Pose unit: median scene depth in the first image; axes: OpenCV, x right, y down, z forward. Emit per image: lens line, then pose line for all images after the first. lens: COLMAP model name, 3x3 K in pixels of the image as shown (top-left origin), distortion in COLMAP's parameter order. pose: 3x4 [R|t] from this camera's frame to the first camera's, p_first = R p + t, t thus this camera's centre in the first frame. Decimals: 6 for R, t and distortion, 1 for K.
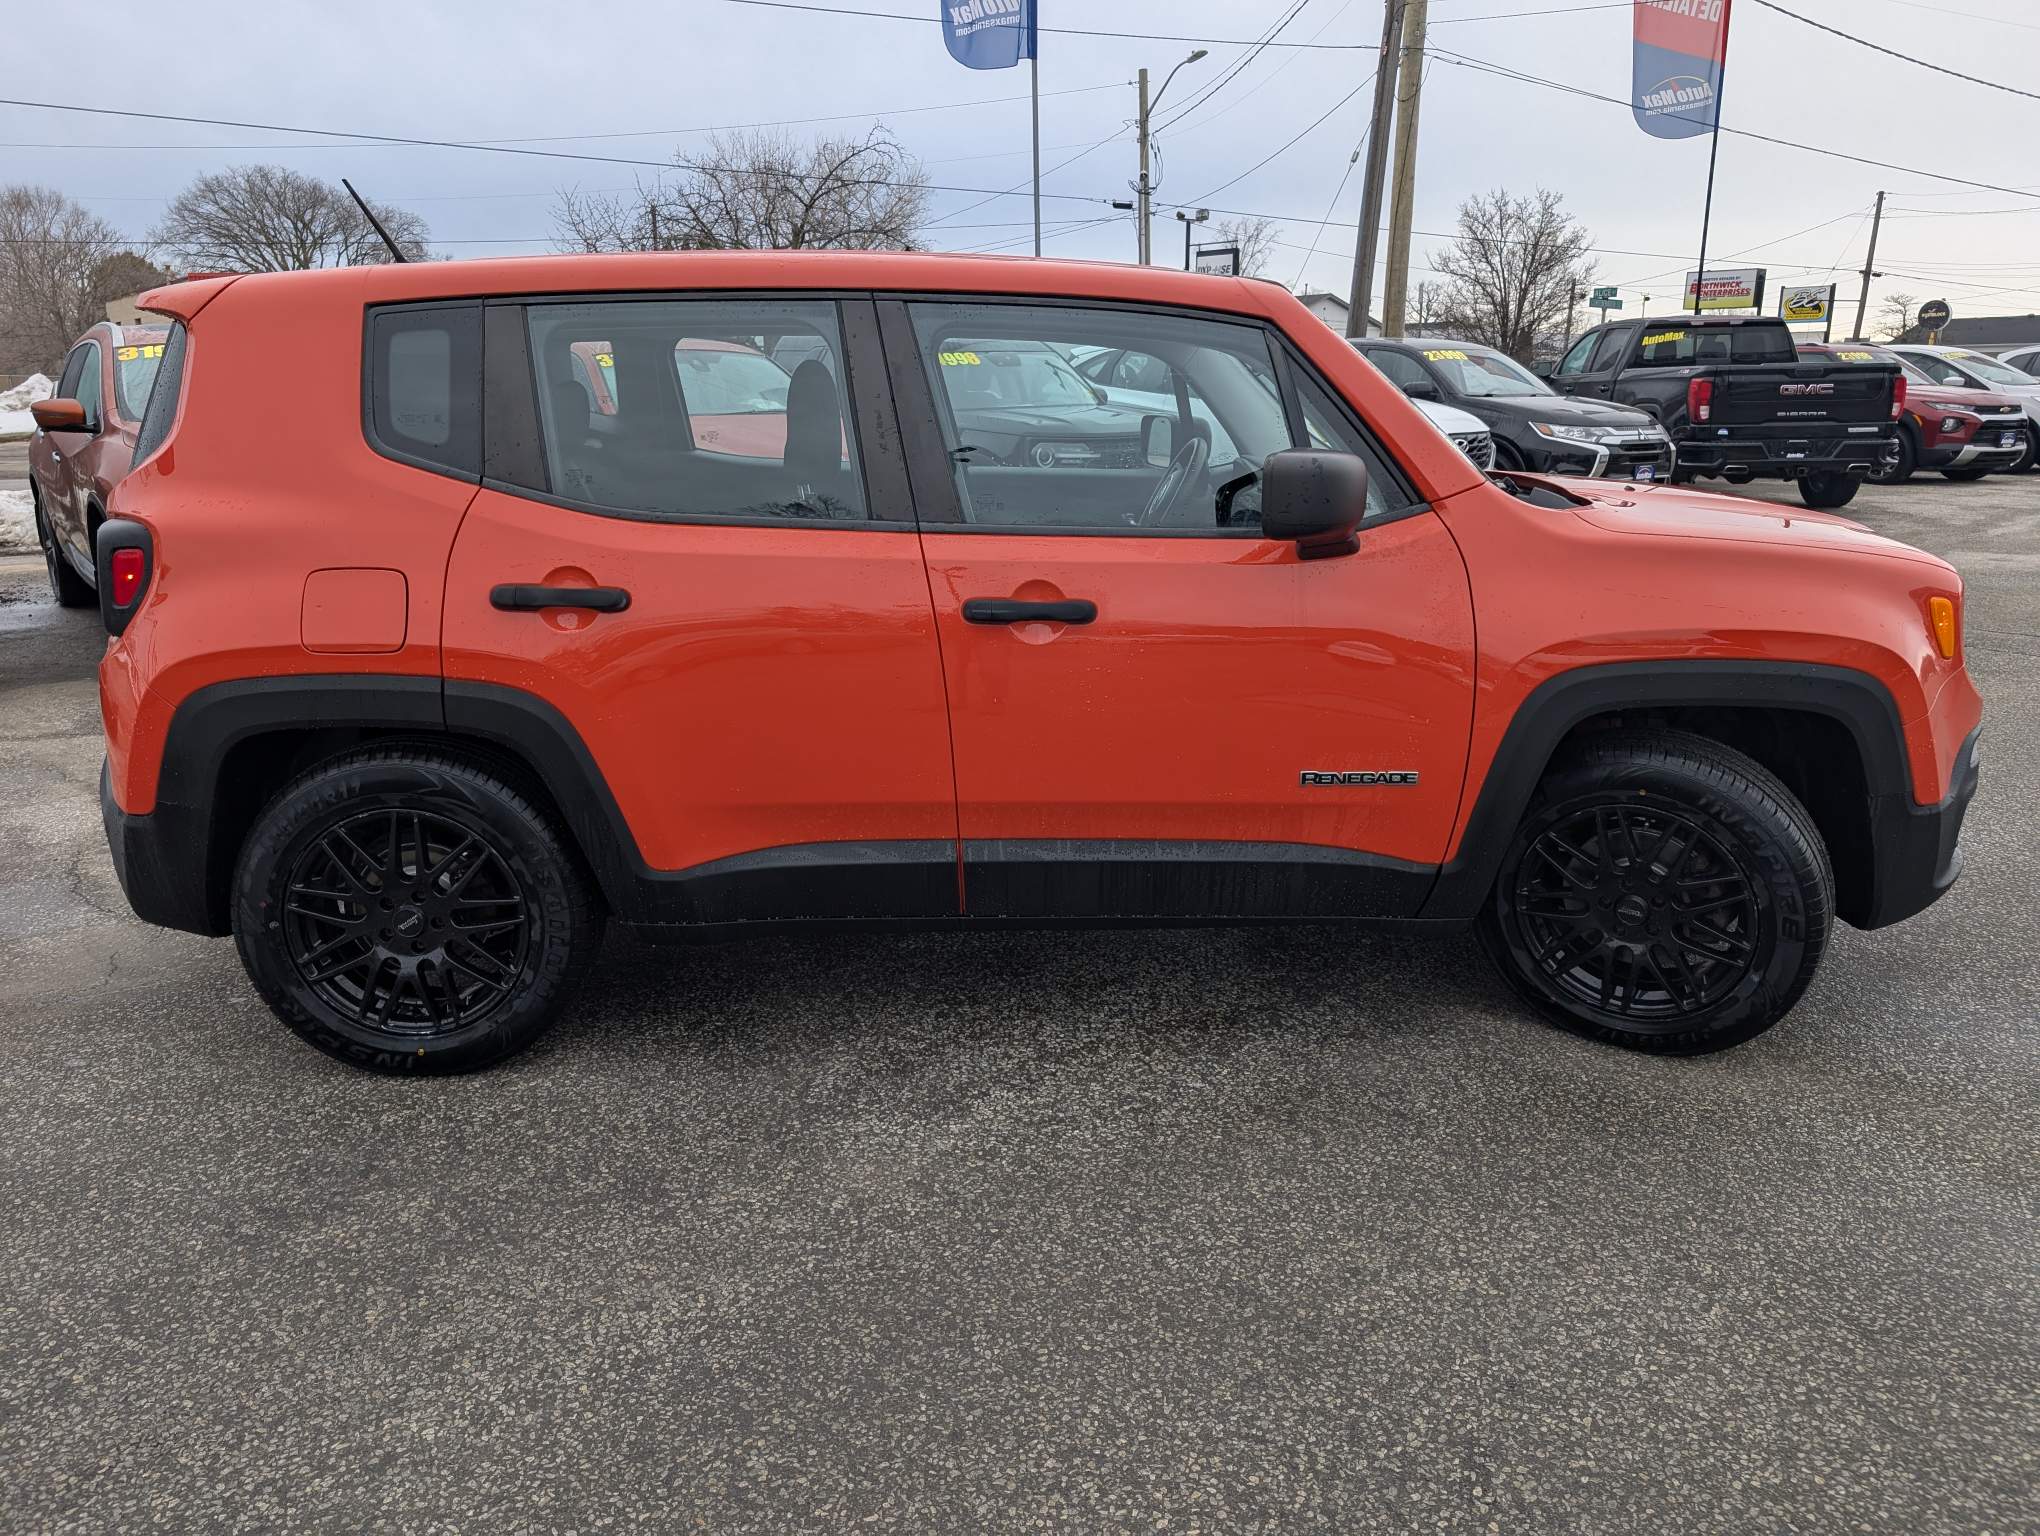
lens RADIAL K [[1501.5, 0, 1001.4], [0, 1501.5, 765.9], [0, 0, 1]] dist [0.013828, -0.012040]
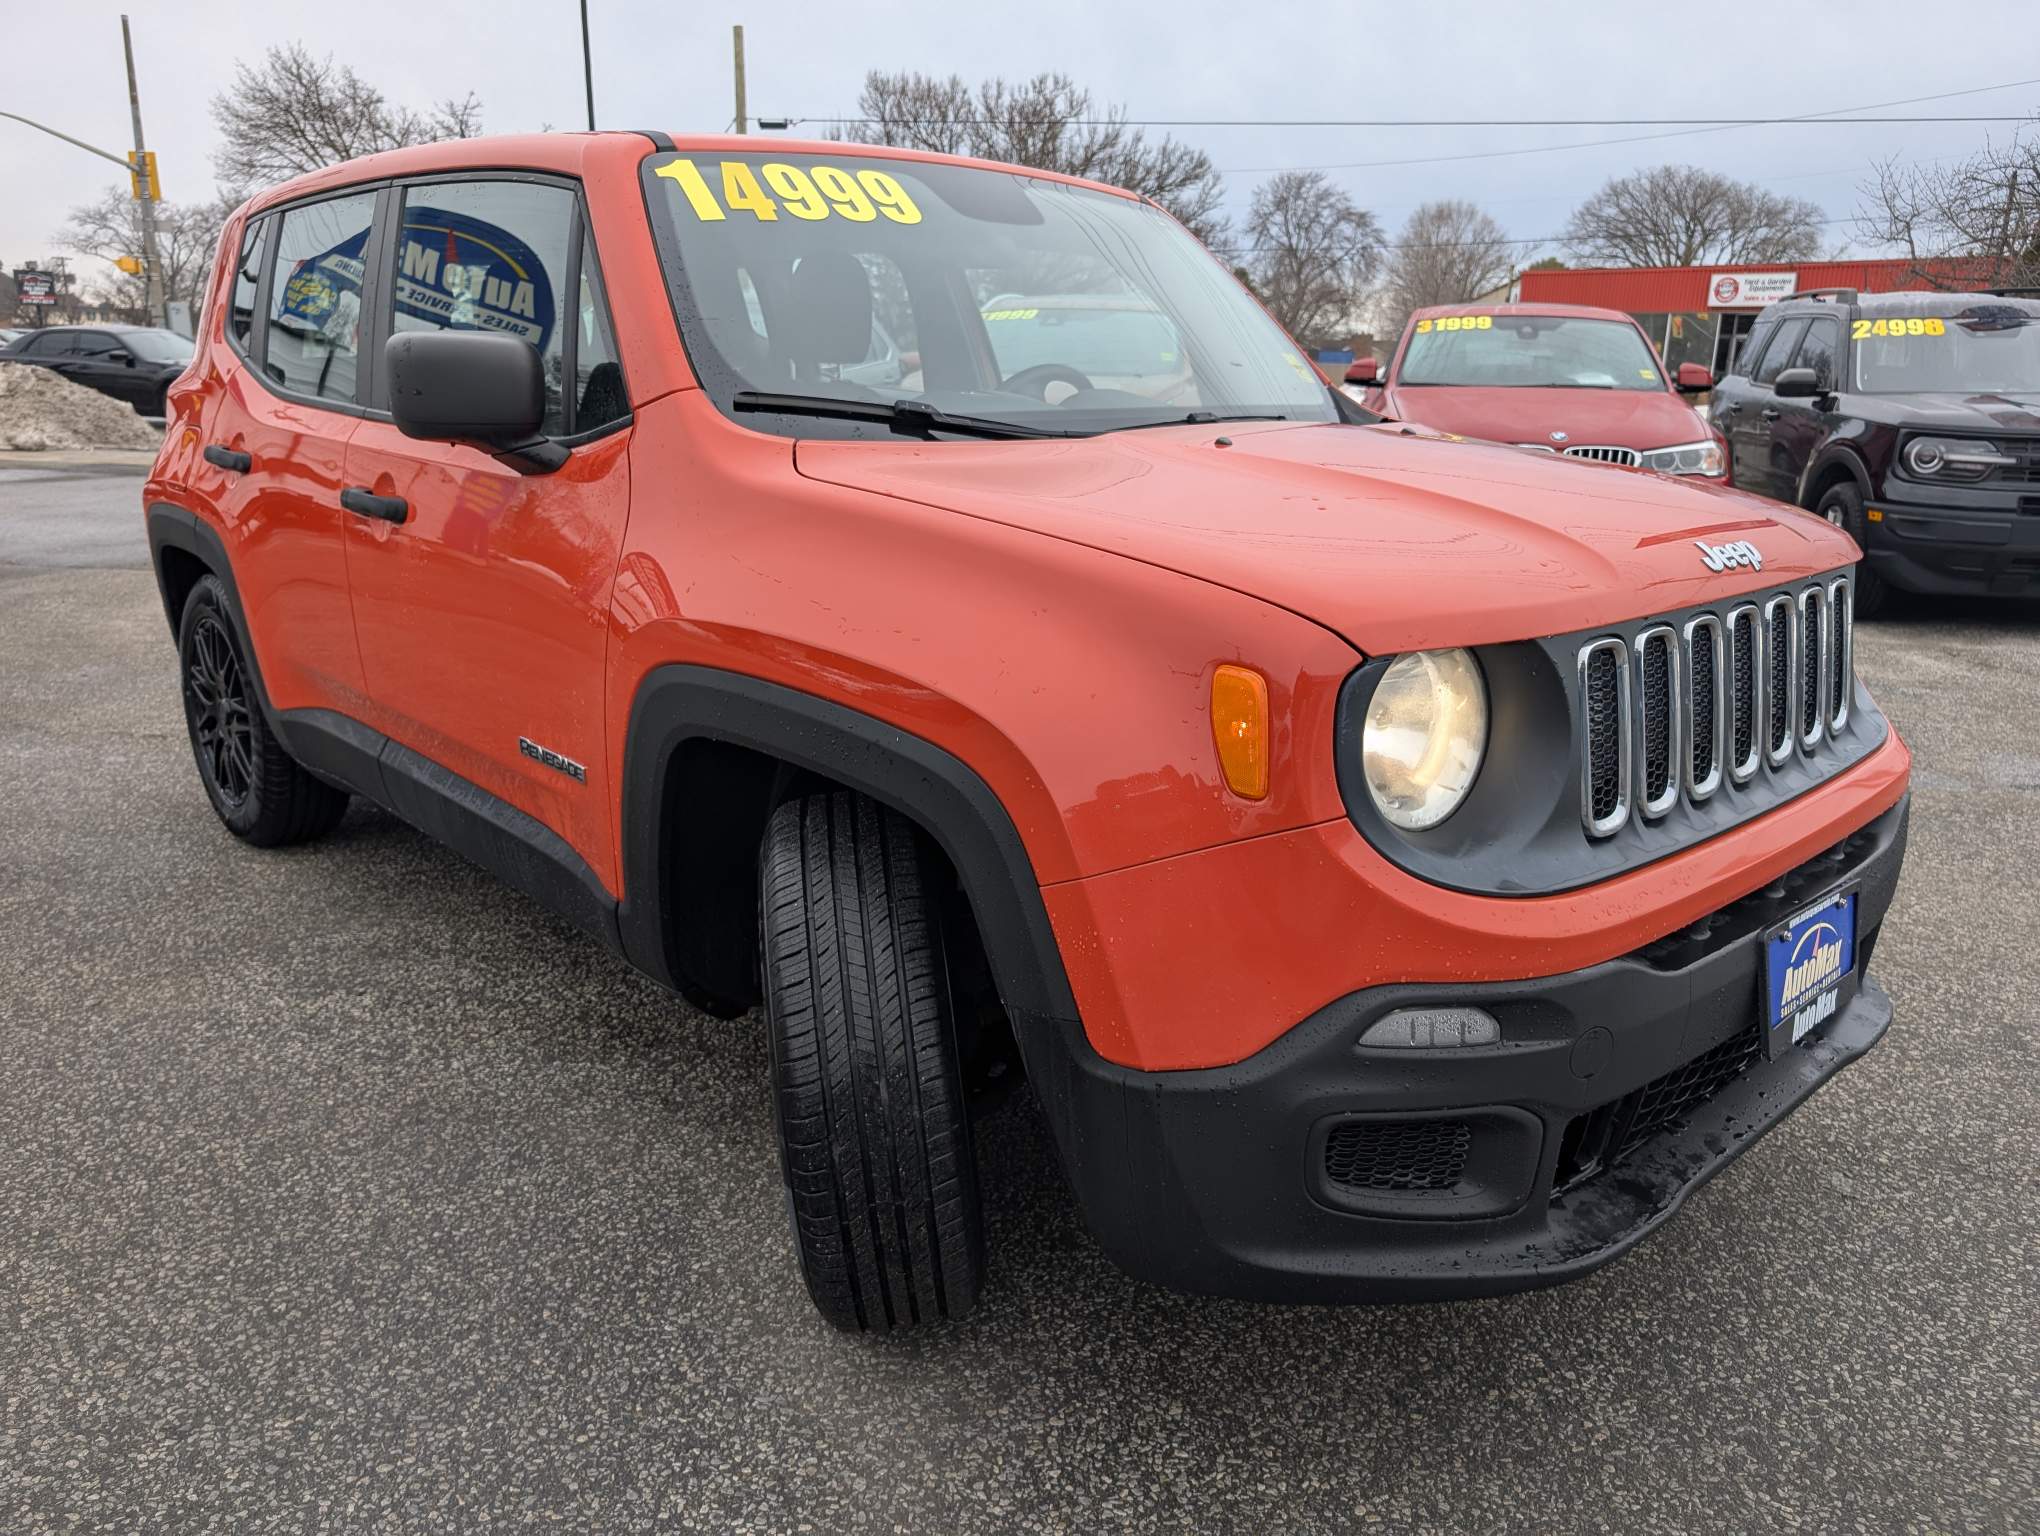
lens RADIAL K [[1501.5, 0, 1029.8], [0, 1501.5, 773.5], [0, 0, 1]] dist [0.013828, -0.012040]
pose [[0.640851, 0.215272, -0.736864, 0.914067], [-0.214279, 0.971887, 0.097575, -0.107103], [0.737153, 0.095363, 0.668963, 0.610692]]
